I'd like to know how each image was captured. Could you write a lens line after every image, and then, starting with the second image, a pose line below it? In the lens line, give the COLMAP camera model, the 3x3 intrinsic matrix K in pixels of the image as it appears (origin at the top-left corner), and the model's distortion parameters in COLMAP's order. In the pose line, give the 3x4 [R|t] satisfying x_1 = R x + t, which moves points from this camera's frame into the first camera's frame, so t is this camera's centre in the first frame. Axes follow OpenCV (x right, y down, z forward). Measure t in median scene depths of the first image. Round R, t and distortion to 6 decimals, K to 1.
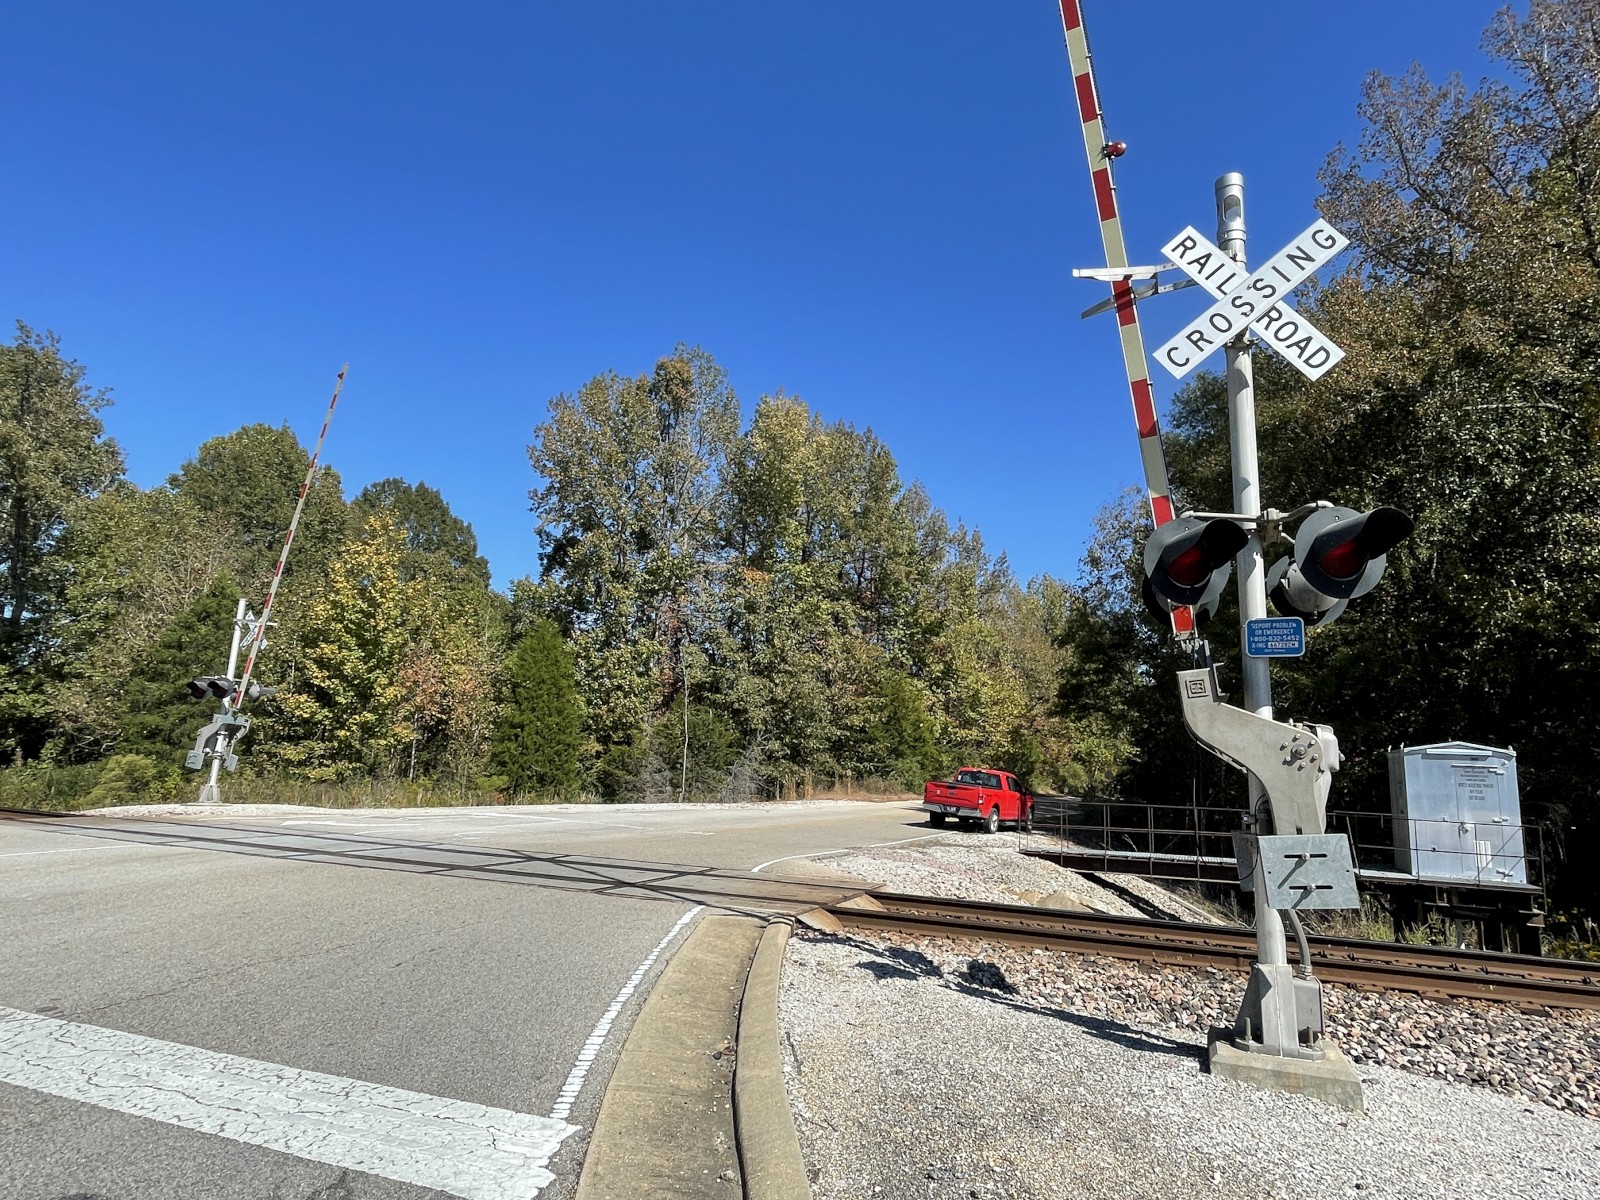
lens RADIAL K [[909.9, 0, 804.0], [0, 909.9, 600.7], [0, 0, 1]] dist [-0.003239, 0.003005]
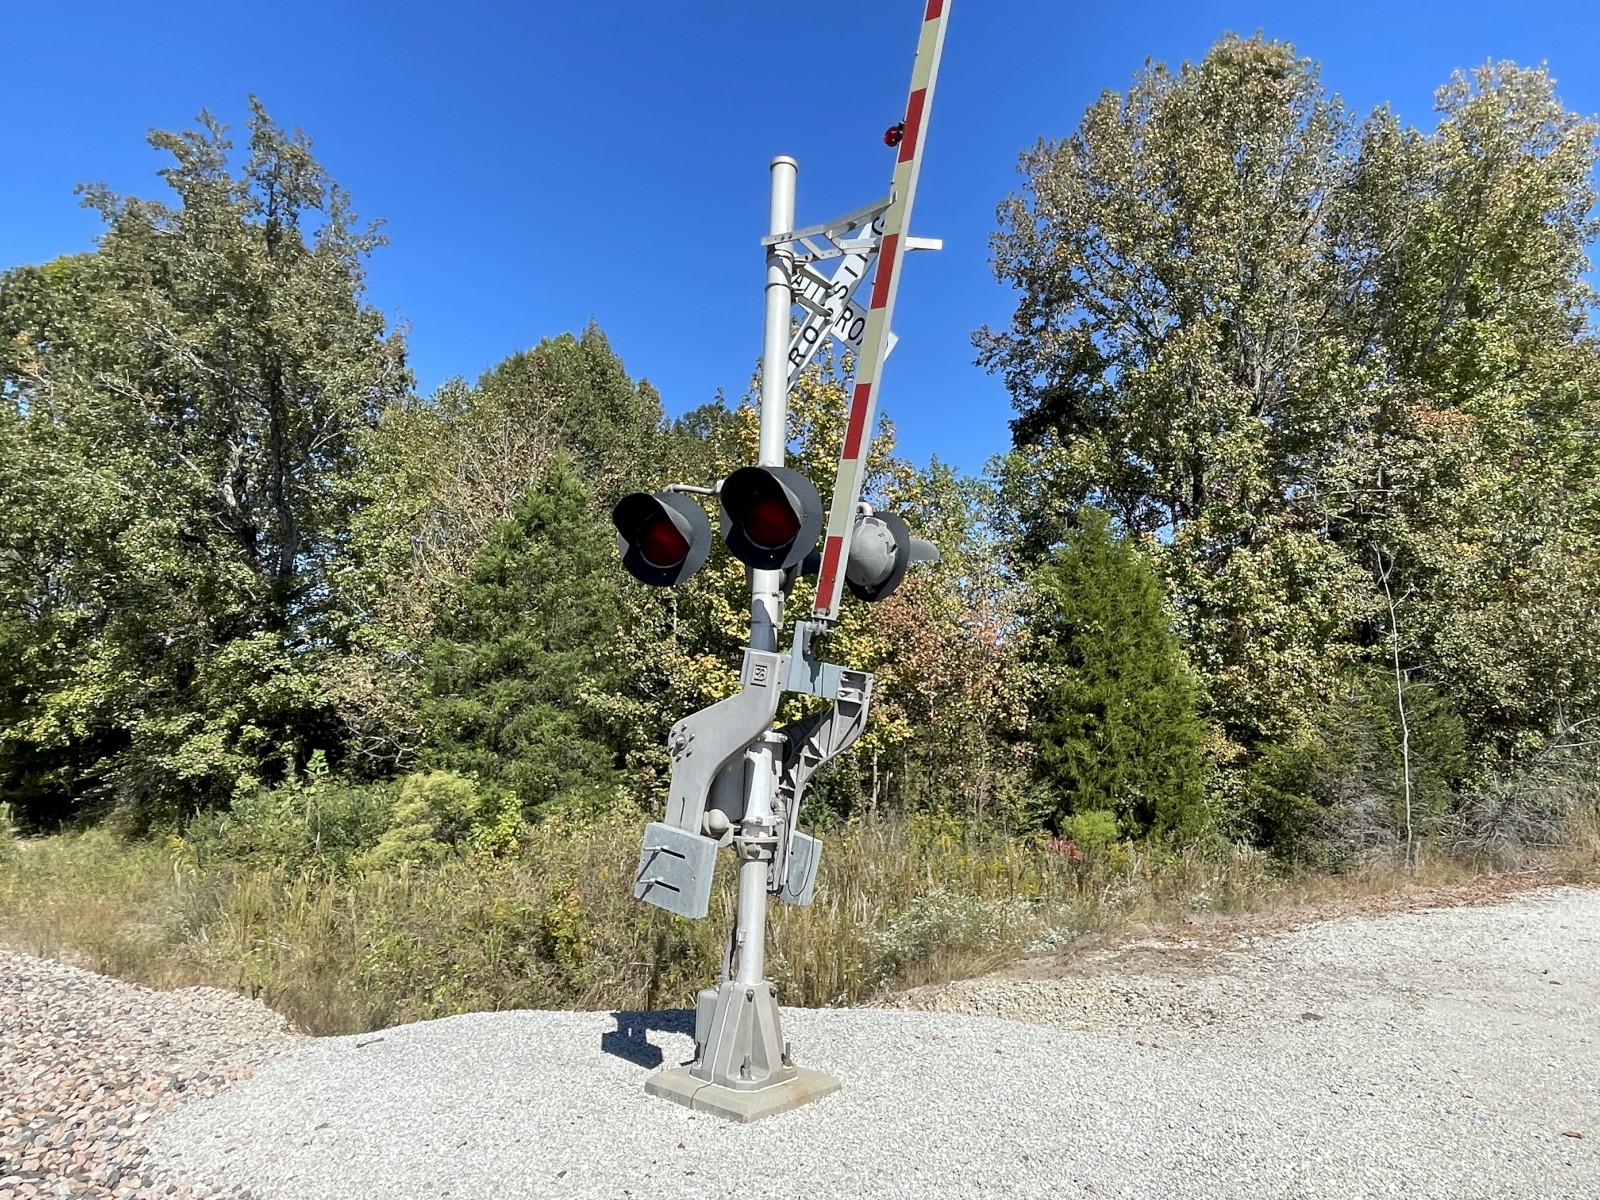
lens RADIAL K [[988.3, 0, 800.8], [0, 988.3, 593.0], [0, 0, 1]] dist [-0.008044, 0.001592]
pose [[0.957949, -0.050801, -0.282404, -0.334812], [0.055012, 0.998461, 0.006998, 0.065653], [0.281614, -0.022240, 0.959270, 0.461354]]
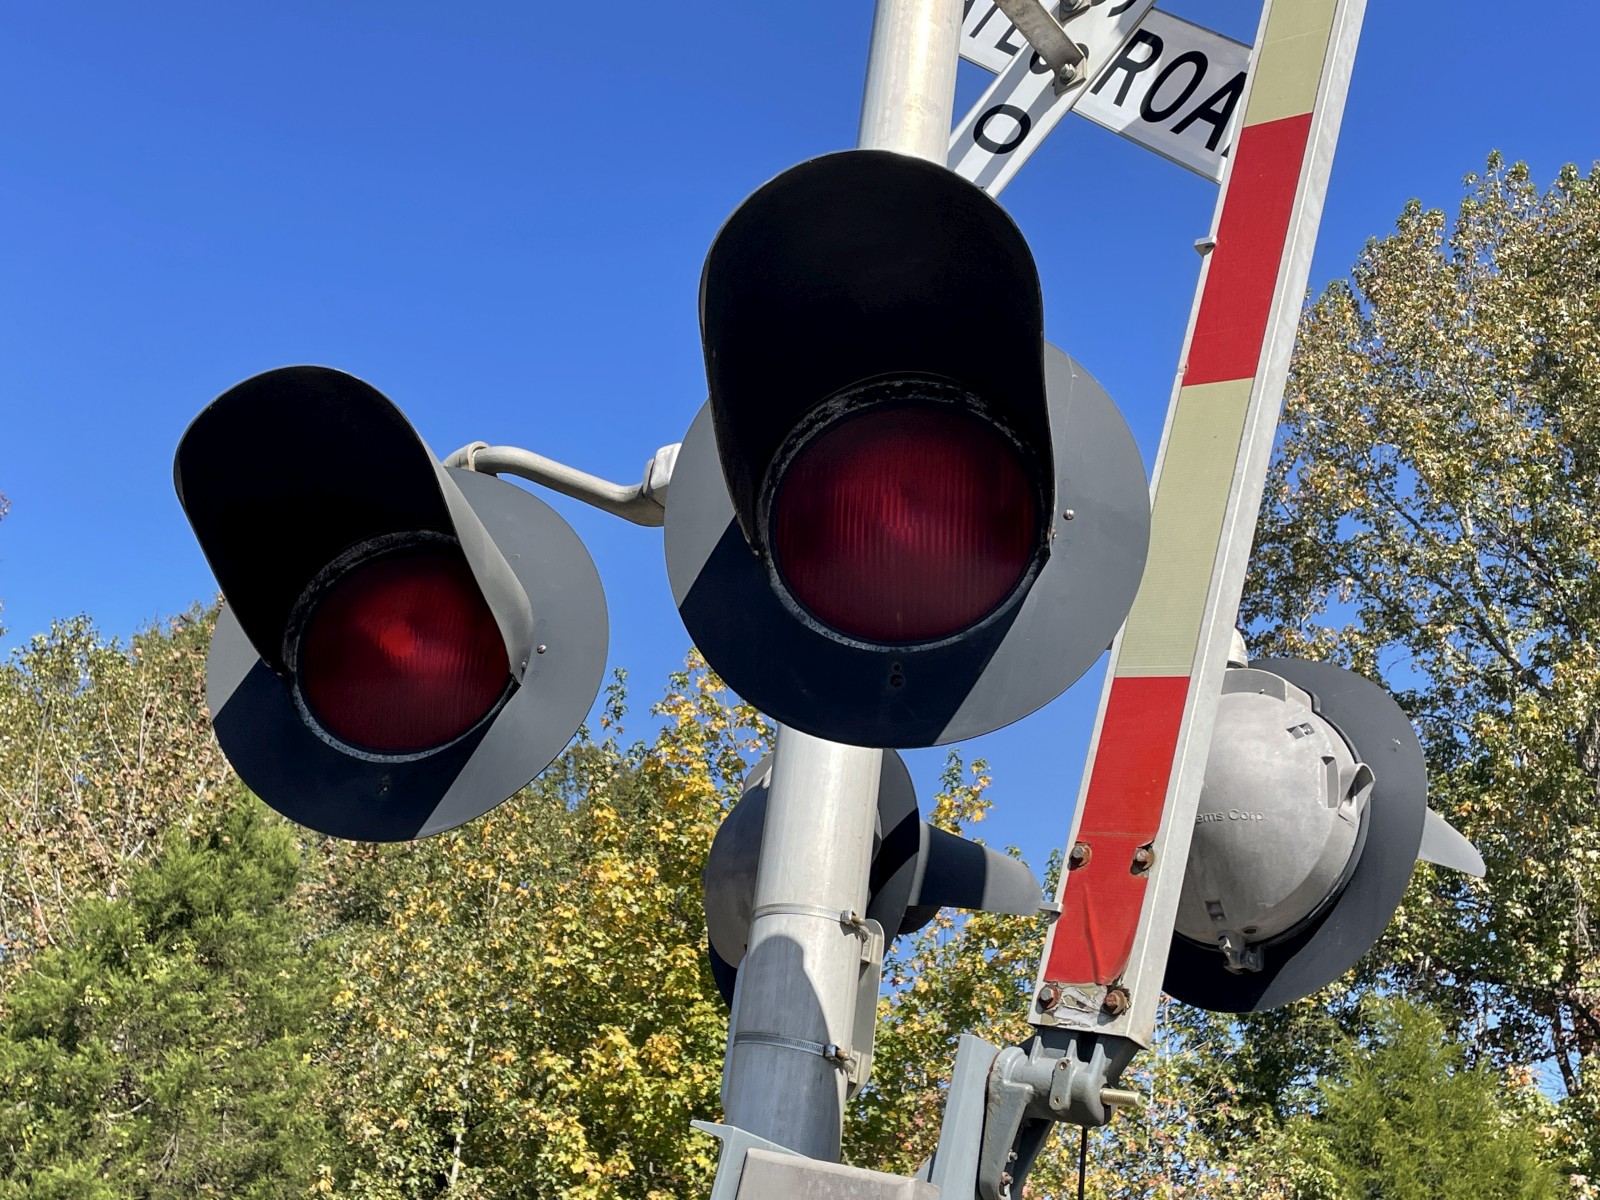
lens RADIAL K [[1915.6, 0, 799.7], [0, 1915.6, 615.6], [0, 0, 1]] dist [0.054127, 0.000000]
pose [[0.969762, -0.030198, -0.242178, -0.364122], [-0.035985, 0.963776, -0.264274, 0.073957], [0.241386, 0.264998, 0.933546, 0.527458]]
